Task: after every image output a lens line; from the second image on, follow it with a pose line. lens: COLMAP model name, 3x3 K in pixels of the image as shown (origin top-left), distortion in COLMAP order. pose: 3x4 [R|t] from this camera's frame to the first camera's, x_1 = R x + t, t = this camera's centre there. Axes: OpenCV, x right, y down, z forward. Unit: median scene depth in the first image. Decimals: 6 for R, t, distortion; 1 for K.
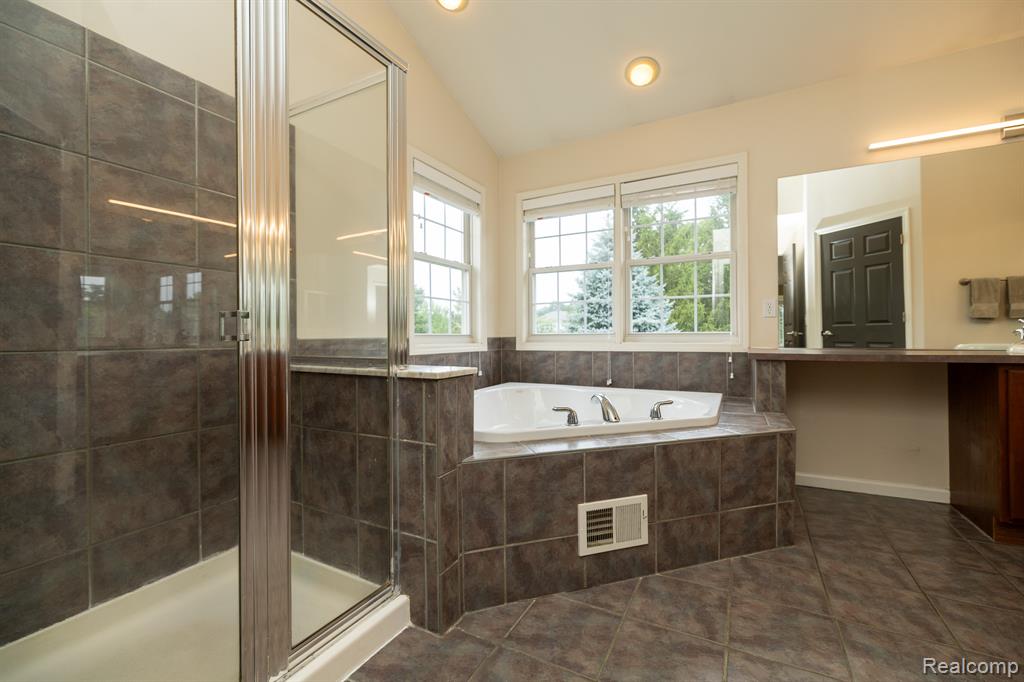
lens RADIAL K [[428.6, 0, 515.5], [0, 428.6, 334.4], [0, 0, 1]] dist [-0.000482, 0.000312]
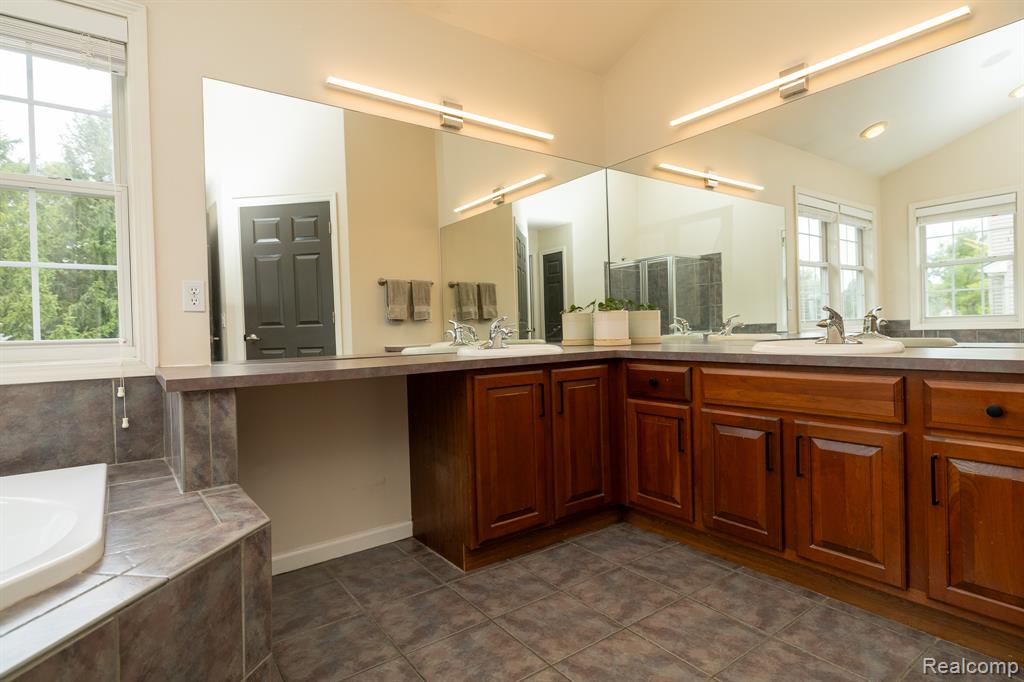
lens RADIAL K [[531.8, 0, 514.6], [0, 531.8, 335.8], [0, 0, 1]] dist [-0.003178, 0.001939]
pose [[0.430549, -0.014315, 0.902454, 0.154086], [0.020445, 0.999772, 0.006105, -0.004490], [-0.902336, 0.015822, 0.430743, 0.353998]]
